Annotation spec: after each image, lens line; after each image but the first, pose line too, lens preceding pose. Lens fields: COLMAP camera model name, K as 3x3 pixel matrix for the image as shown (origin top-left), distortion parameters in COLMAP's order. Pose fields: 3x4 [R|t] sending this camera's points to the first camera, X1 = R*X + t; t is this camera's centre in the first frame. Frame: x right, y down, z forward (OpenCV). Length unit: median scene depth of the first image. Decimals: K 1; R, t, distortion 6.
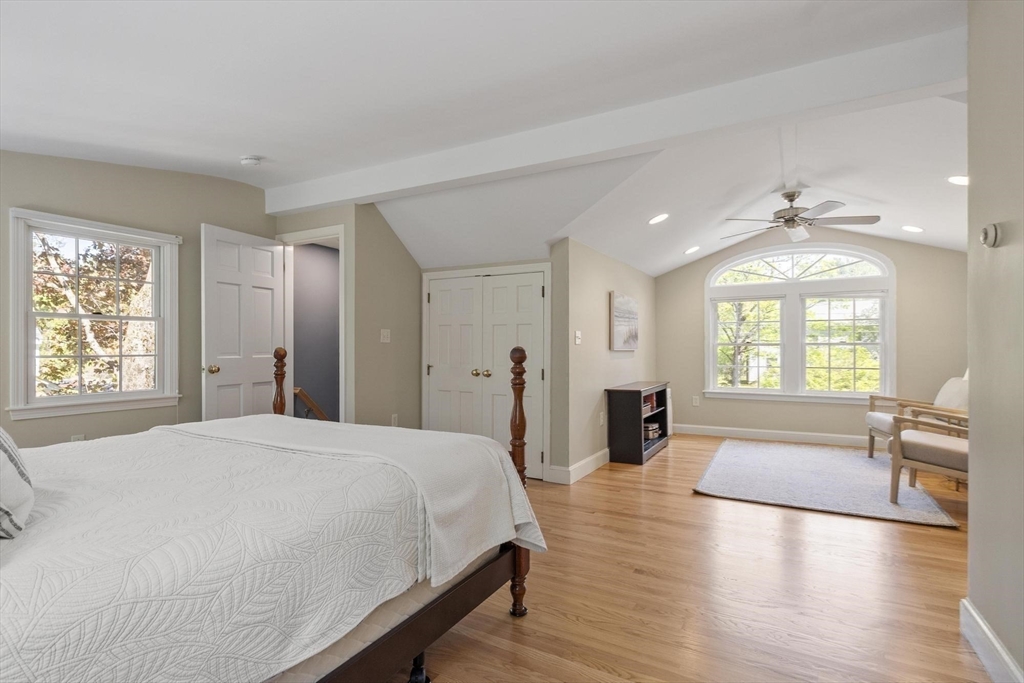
lens RADIAL K [[516.8, 0, 511.3], [0, 516.8, 344.9], [0, 0, 1]] dist [-0.000755, -0.000048]
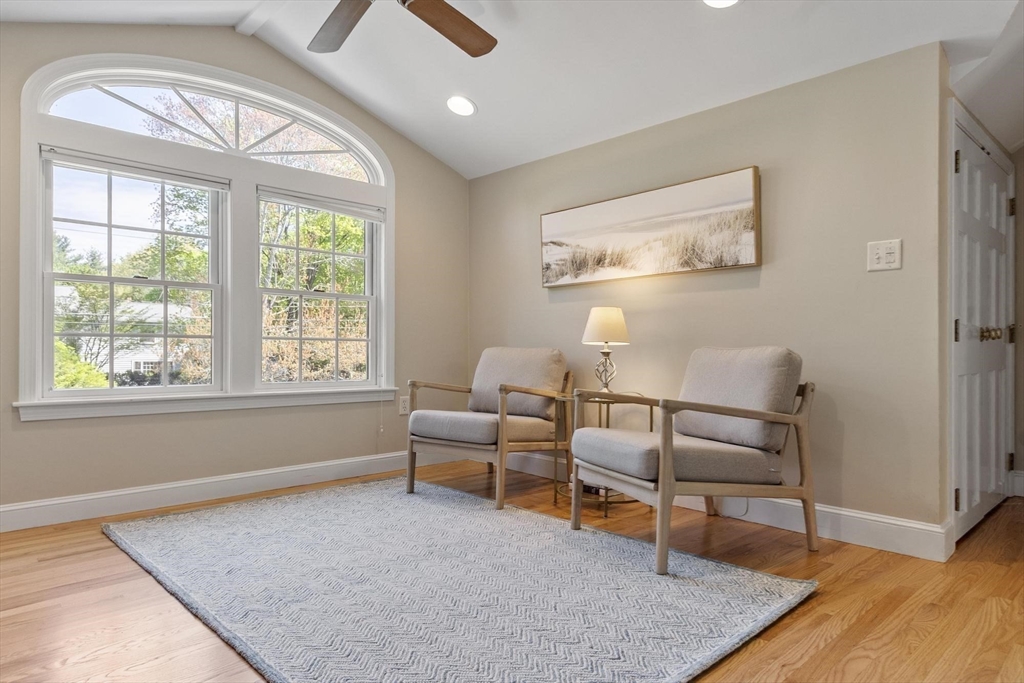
lens RADIAL K [[631.2, 0, 512.7], [0, 631.2, 342.9], [0, 0, 1]] dist [0.000374, 0.000015]
pose [[0.294310, 0.014019, 0.955607, 0.072828], [-0.006031, 0.999900, -0.012811, 0.061143], [-0.955691, -0.001993, 0.294365, 0.654591]]
